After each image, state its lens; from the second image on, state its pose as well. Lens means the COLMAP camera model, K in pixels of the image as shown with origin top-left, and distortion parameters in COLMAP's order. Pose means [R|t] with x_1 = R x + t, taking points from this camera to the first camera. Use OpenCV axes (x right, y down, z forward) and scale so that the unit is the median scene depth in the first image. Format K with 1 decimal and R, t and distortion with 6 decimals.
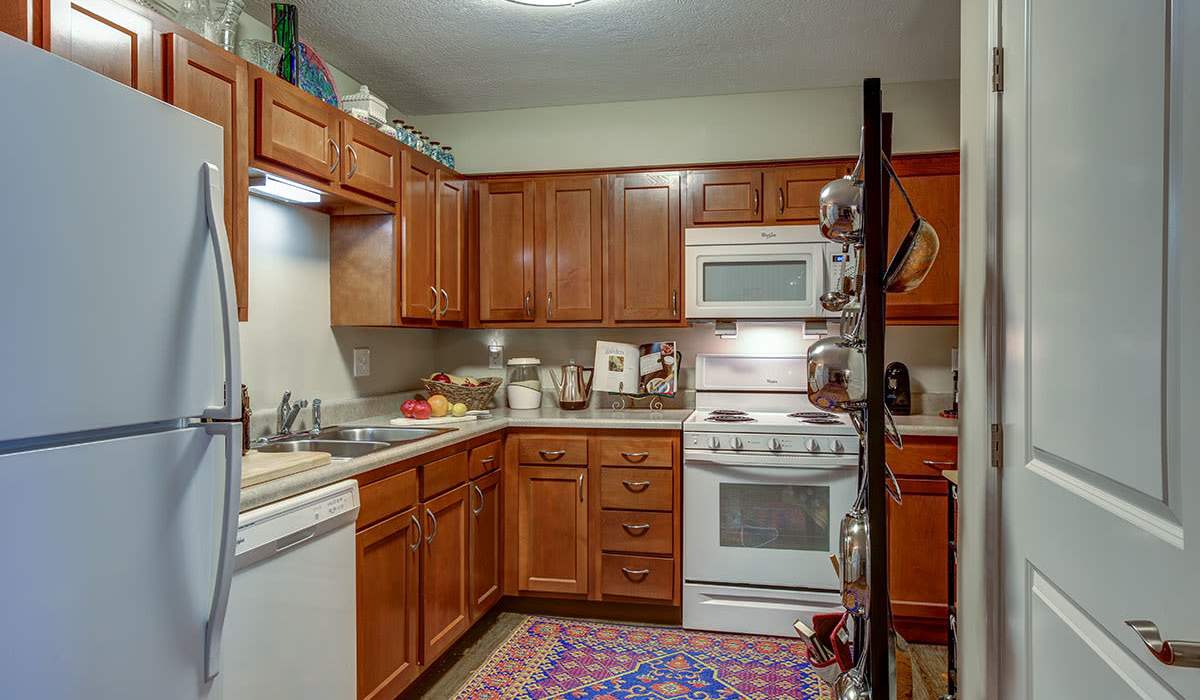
lens RADIAL K [[823.4, 0, 602.0], [0, 823.4, 342.8], [0, 0, 1]] dist [0.005941, 0.002913]
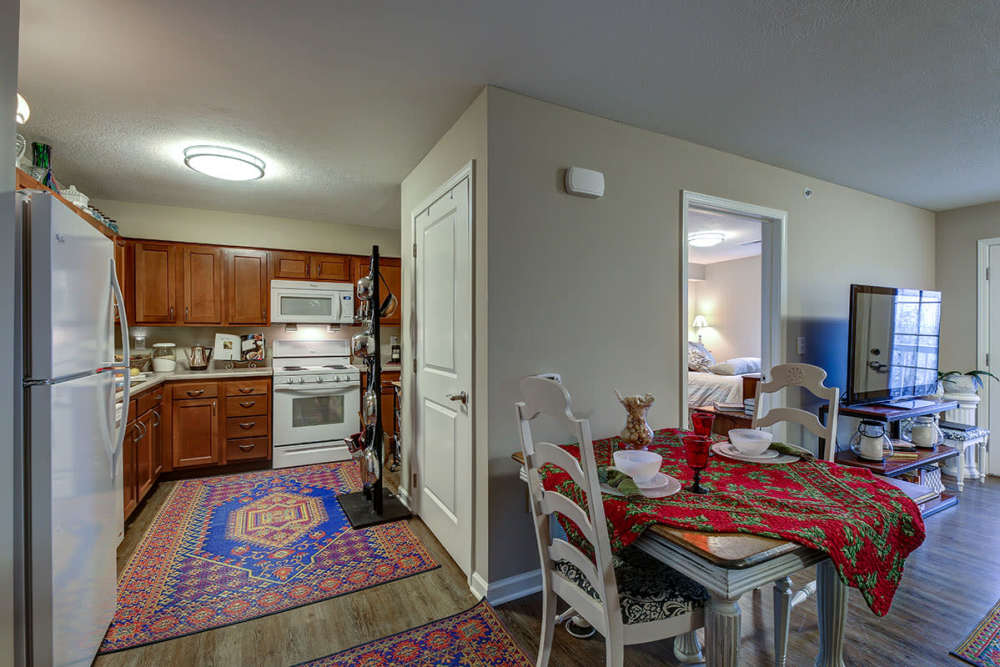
lens RADIAL K [[431.2, 0, 500.0], [0, 431.2, 333.5], [0, 0, 1]] dist [-0.000311, 0.000092]
pose [[0.781020, -0.001178, 0.624505, -0.134257], [0.001955, 0.999998, -0.000559, -0.000510], [-0.624503, 0.001658, 0.781021, -0.225596]]
